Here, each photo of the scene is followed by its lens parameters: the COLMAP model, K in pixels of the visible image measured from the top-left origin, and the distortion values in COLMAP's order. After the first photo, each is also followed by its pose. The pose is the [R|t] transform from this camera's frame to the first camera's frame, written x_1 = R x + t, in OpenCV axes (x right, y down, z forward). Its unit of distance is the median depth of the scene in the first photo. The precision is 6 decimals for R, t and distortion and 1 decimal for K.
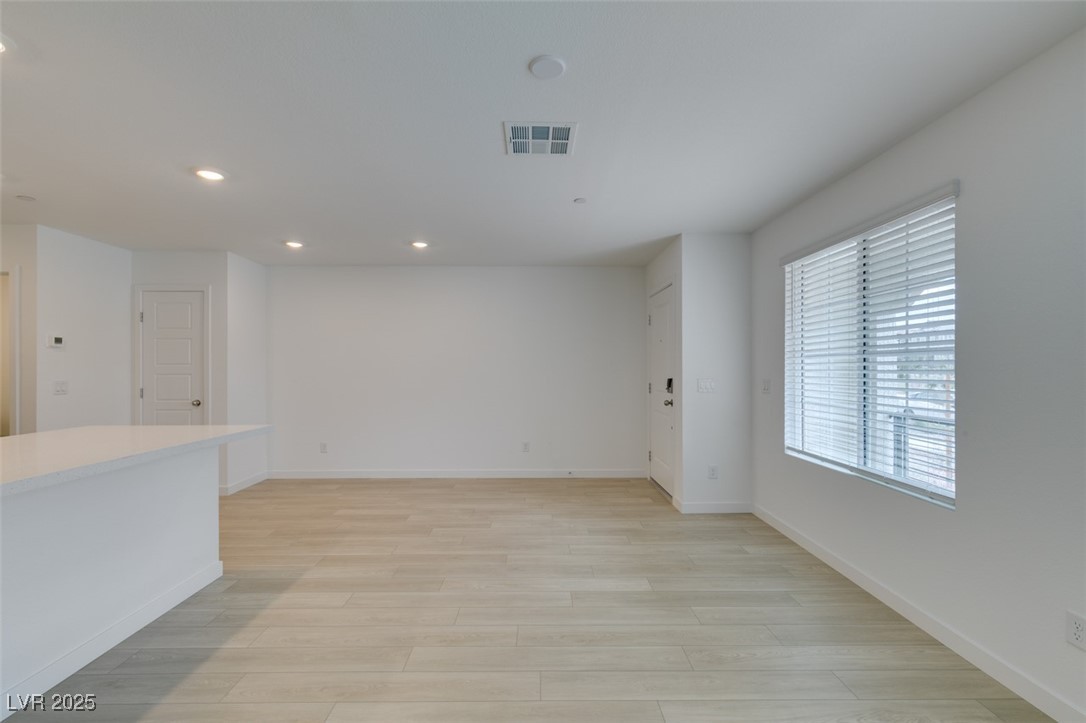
lens RADIAL K [[484.2, 0, 540.6], [0, 484.2, 364.6], [0, 0, 1]] dist [0.005426, -0.001361]
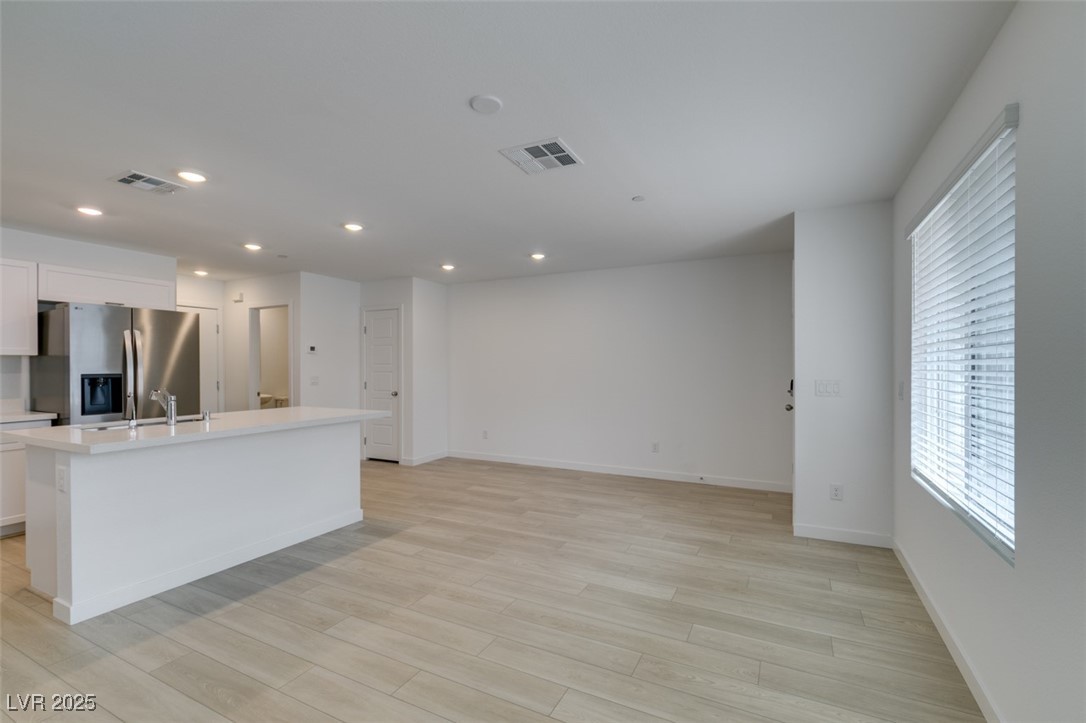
lens RADIAL K [[484.2, 0, 540.6], [0, 484.2, 364.6], [0, 0, 1]] dist [0.005426, -0.001361]
pose [[0.884271, -0.002167, -0.466968, 0.379977], [0.003405, 0.999993, 0.001807, -0.001814], [0.466961, -0.003187, 0.884272, 0.029661]]
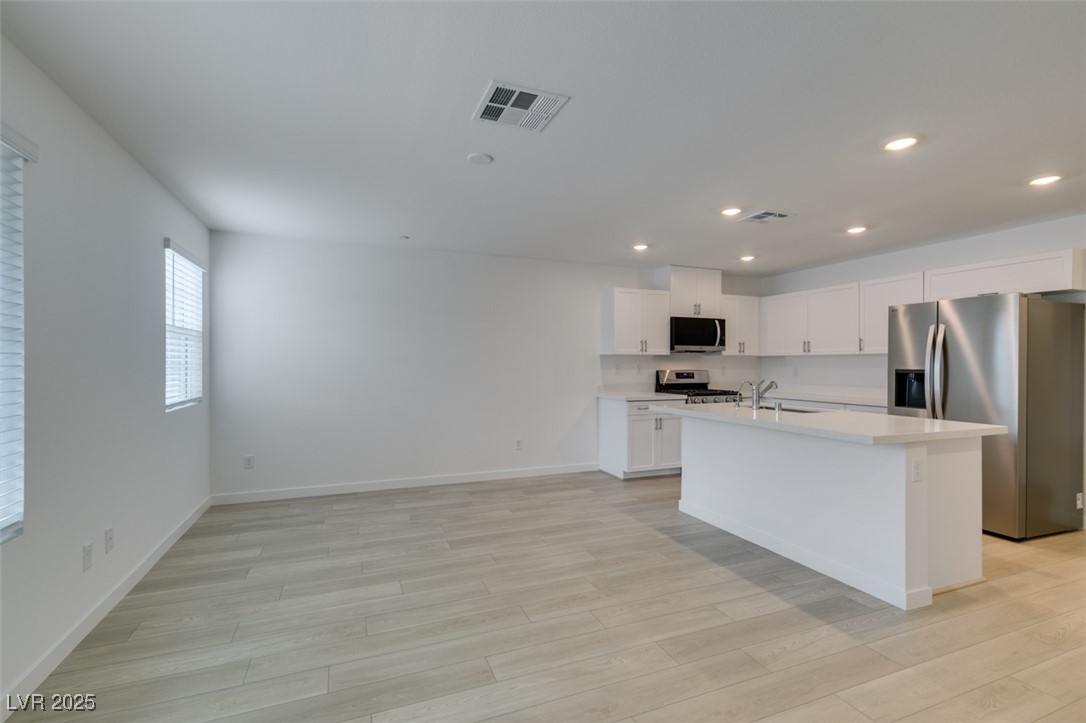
lens RADIAL K [[484.2, 0, 540.6], [0, 484.2, 364.6], [0, 0, 1]] dist [0.005426, -0.001361]
pose [[-0.931521, 0.000264, -0.363686, 0.215640], [0.000786, 0.999999, -0.001286, 0.007677], [0.363685, -0.001484, -0.931521, 1.402033]]
